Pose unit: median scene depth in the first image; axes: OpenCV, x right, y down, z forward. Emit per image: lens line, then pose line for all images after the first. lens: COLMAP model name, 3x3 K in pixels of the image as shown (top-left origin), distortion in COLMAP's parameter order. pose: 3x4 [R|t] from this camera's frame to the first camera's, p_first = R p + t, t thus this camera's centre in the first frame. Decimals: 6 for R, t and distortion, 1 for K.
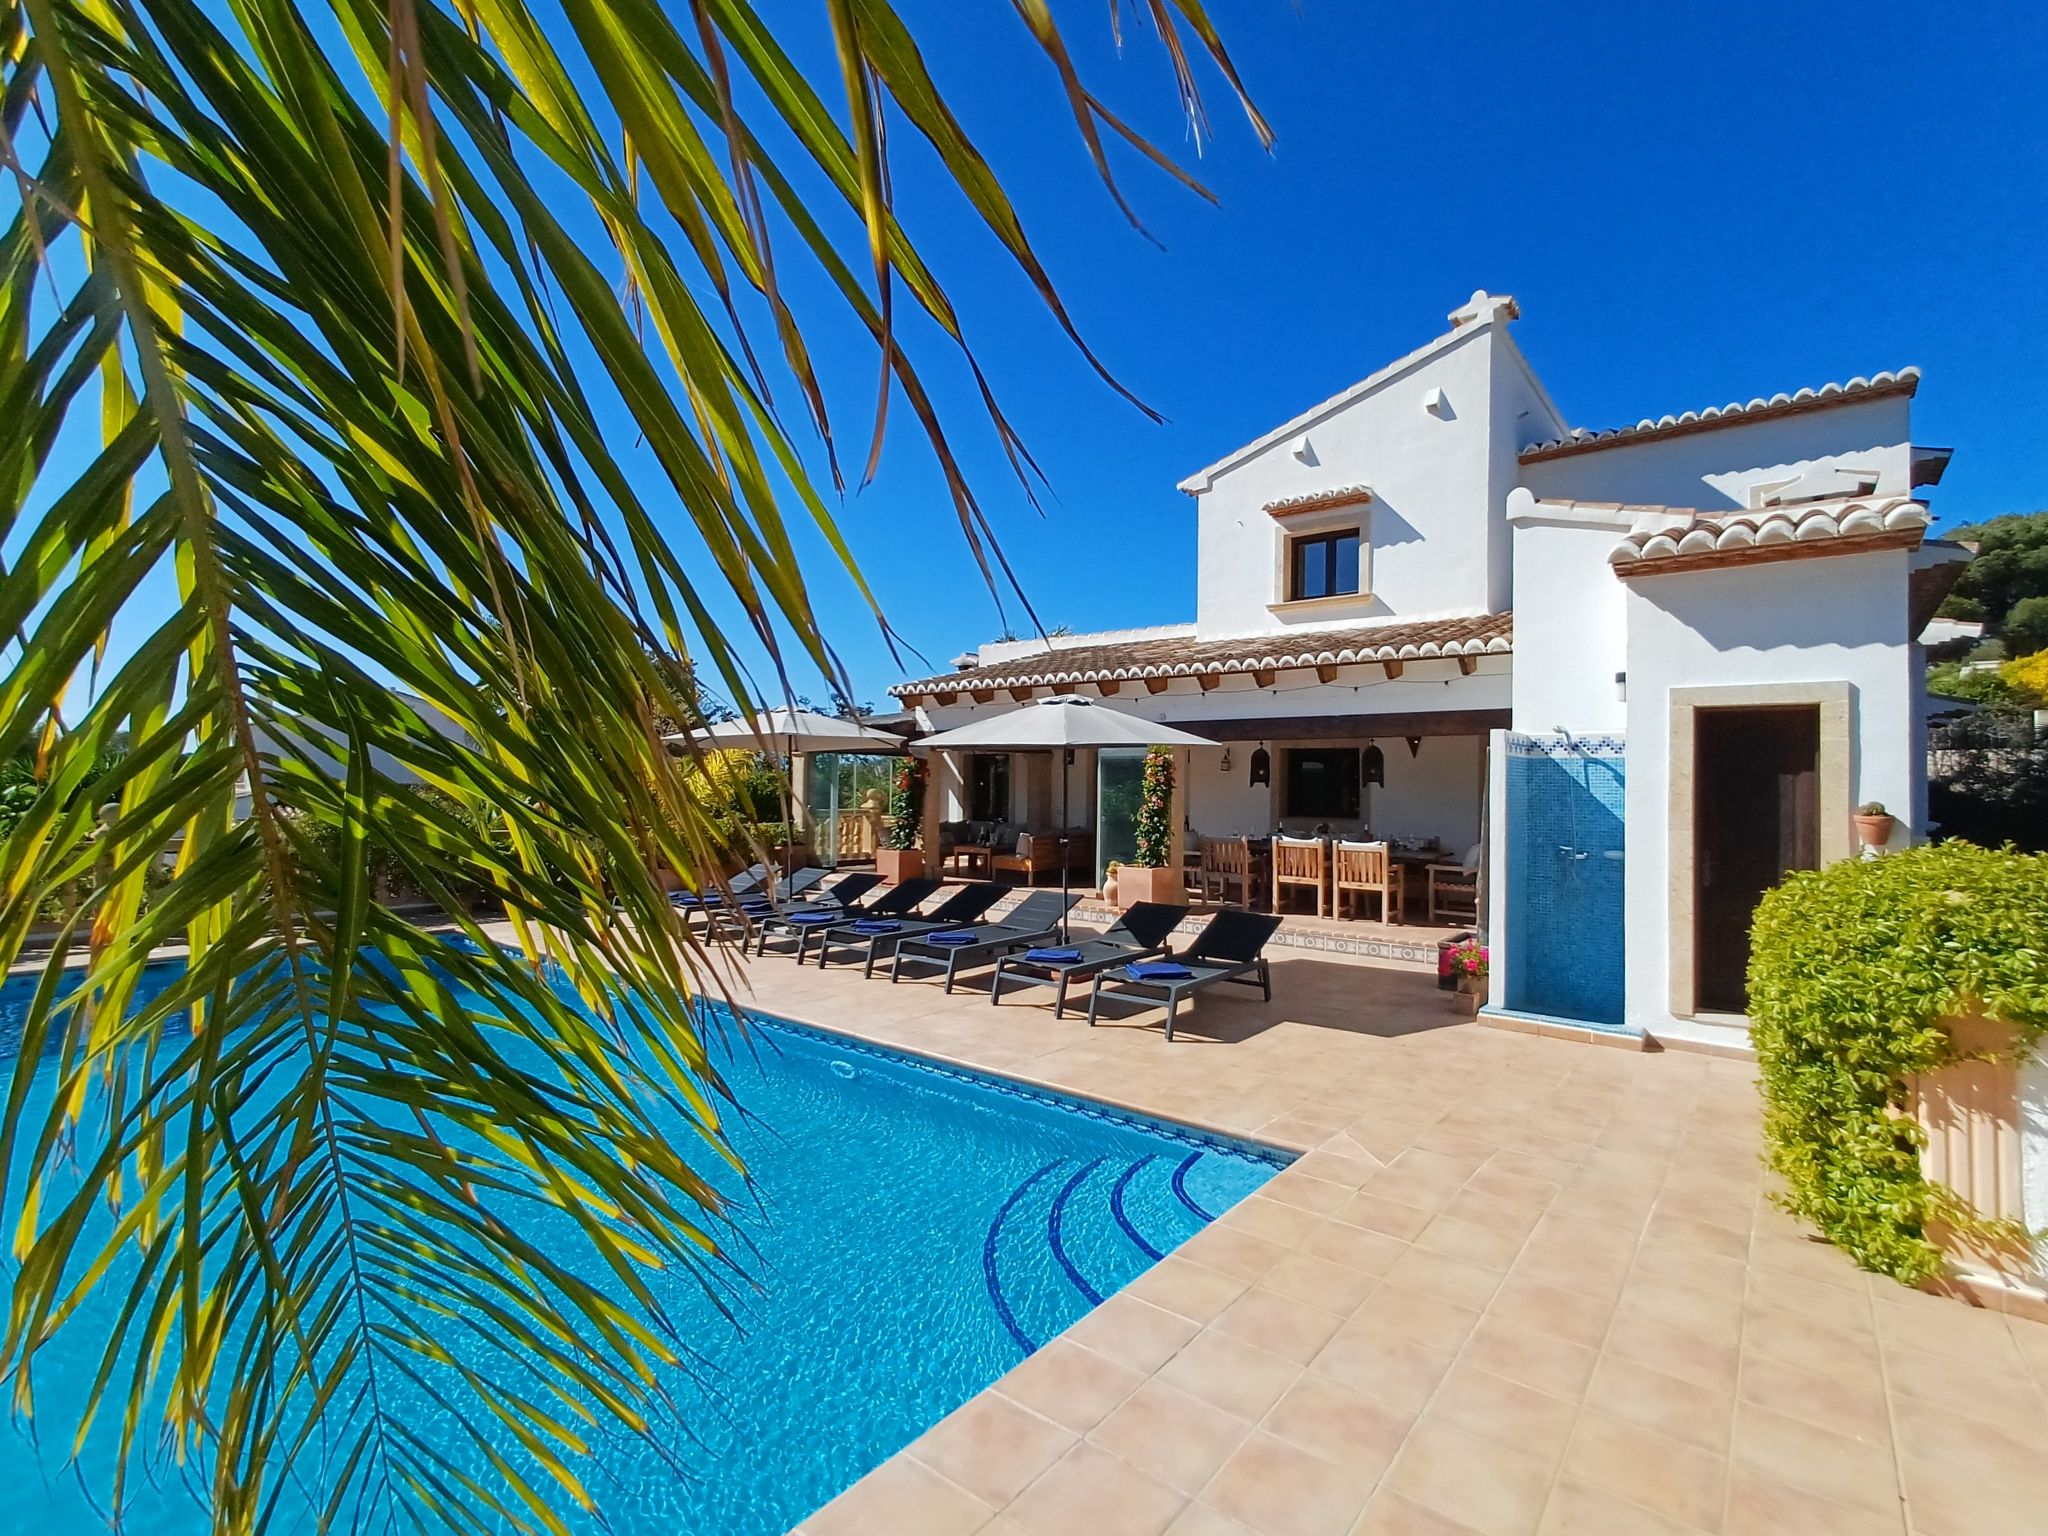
lens RADIAL K [[947.5, 0, 1150.8], [0, 947.5, 761.5], [0, 0, 1]] dist [0.008951, 0.000224]
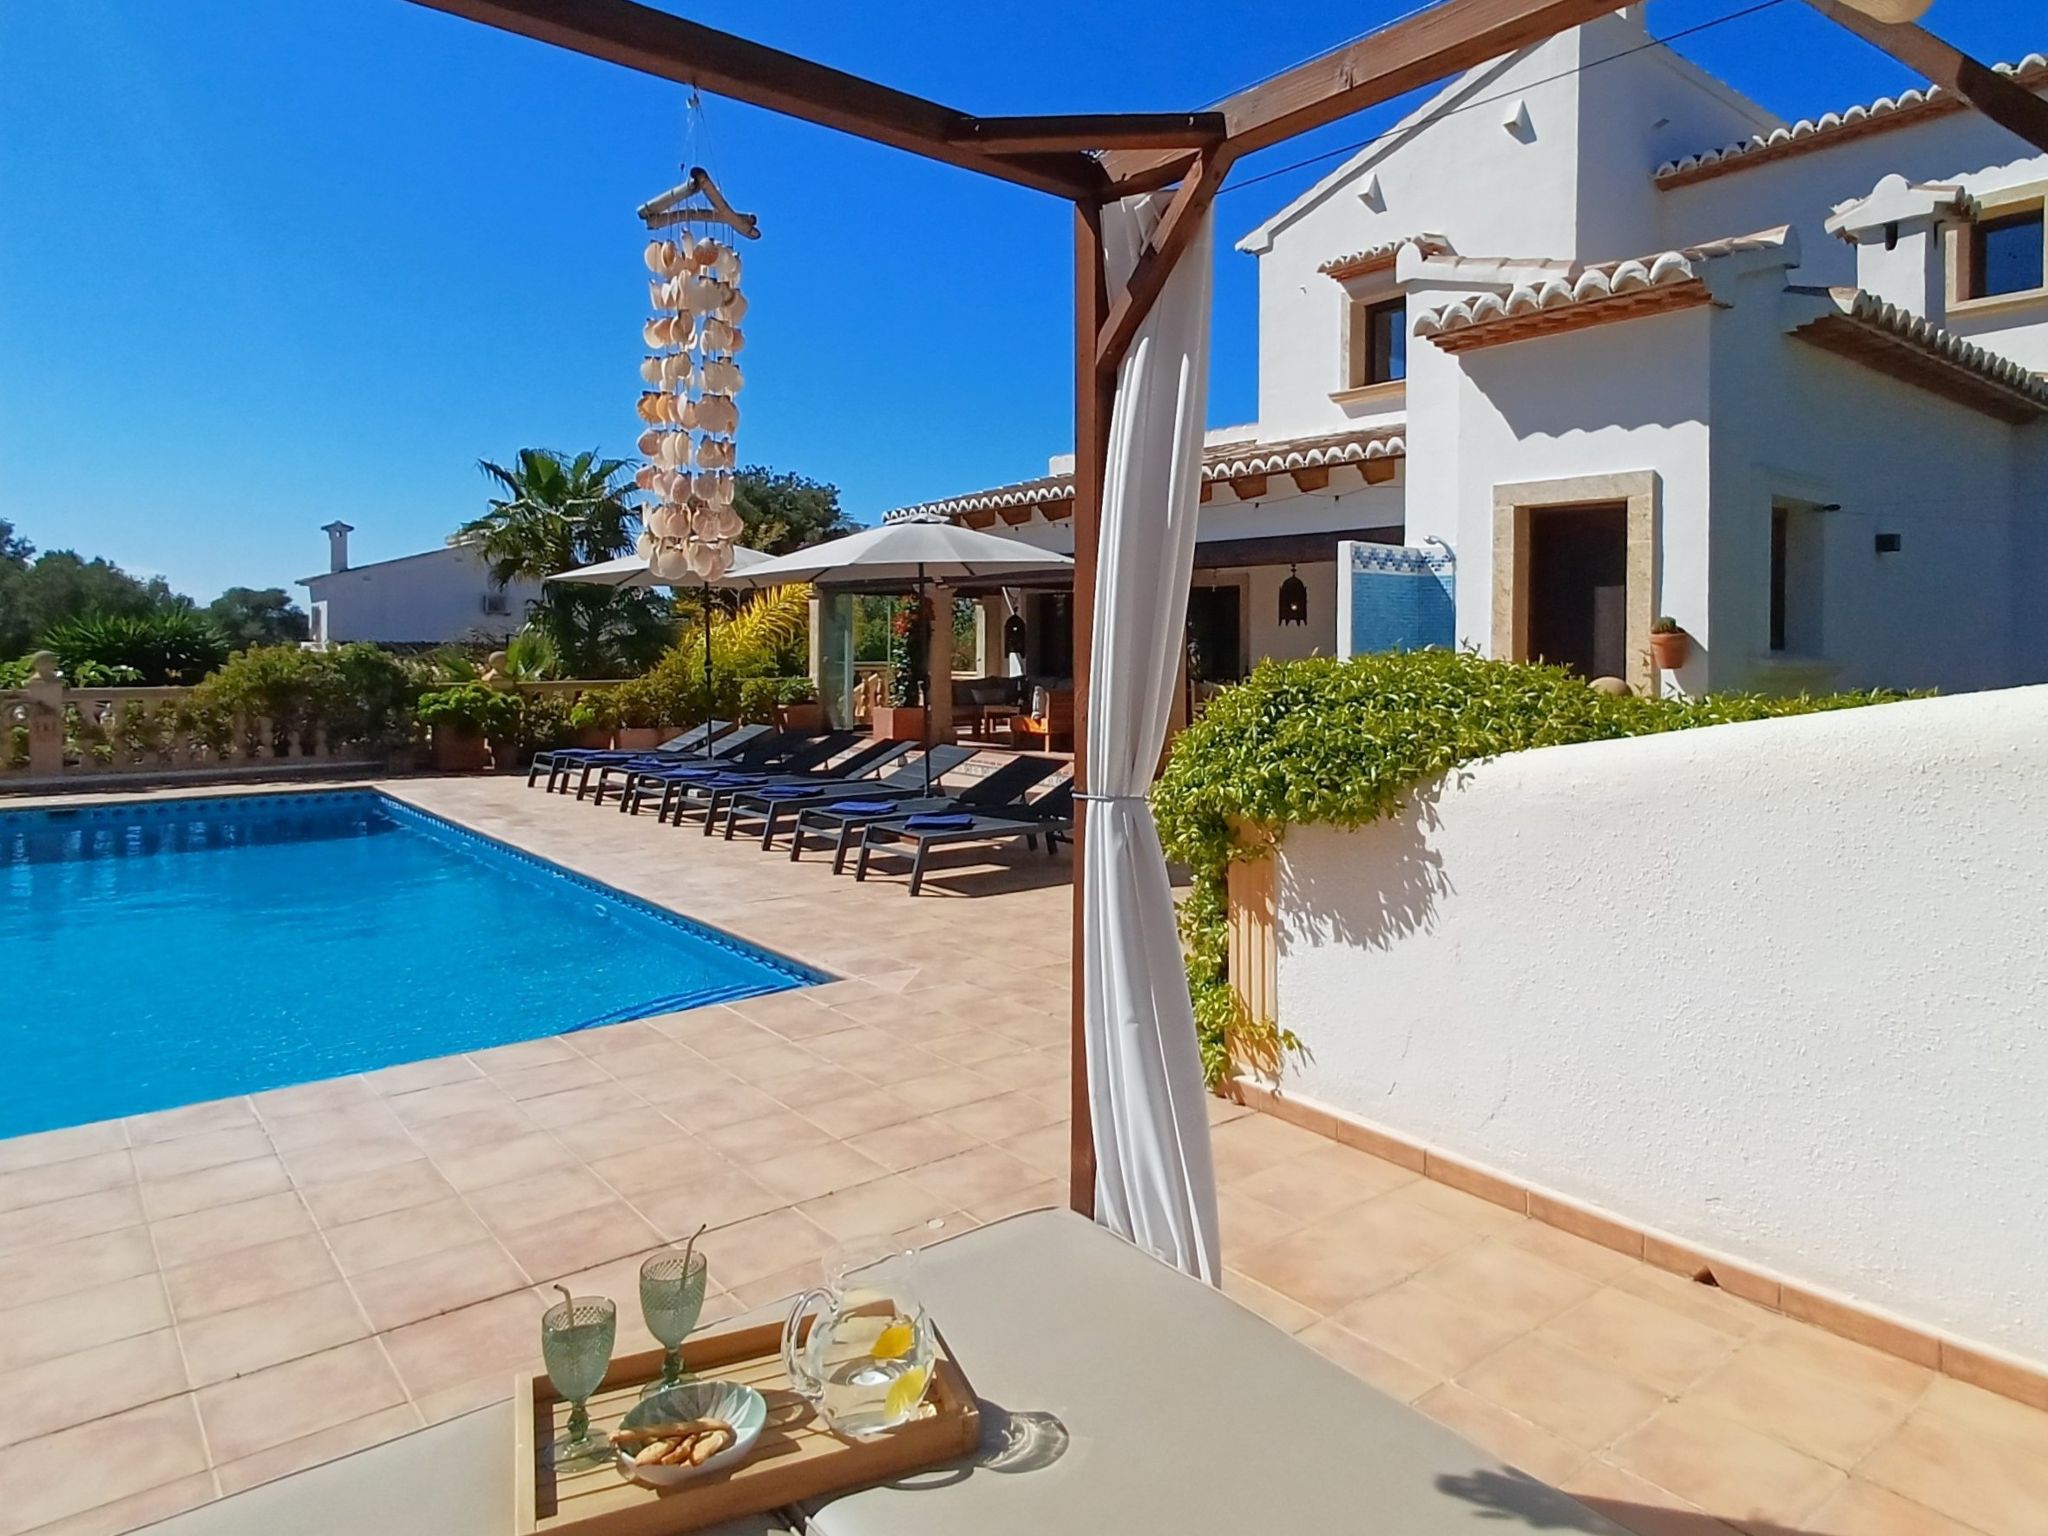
lens RADIAL K [[1307.3, 0, 1267.1], [0, 1307.3, 631.8], [0, 0, 1]] dist [0.002913, 0.001079]
pose [[0.984014, -0.010703, -0.177767, 0.555949], [0.013455, 0.999807, 0.014284, 0.030993], [0.177579, -0.016448, 0.983969, -0.148755]]
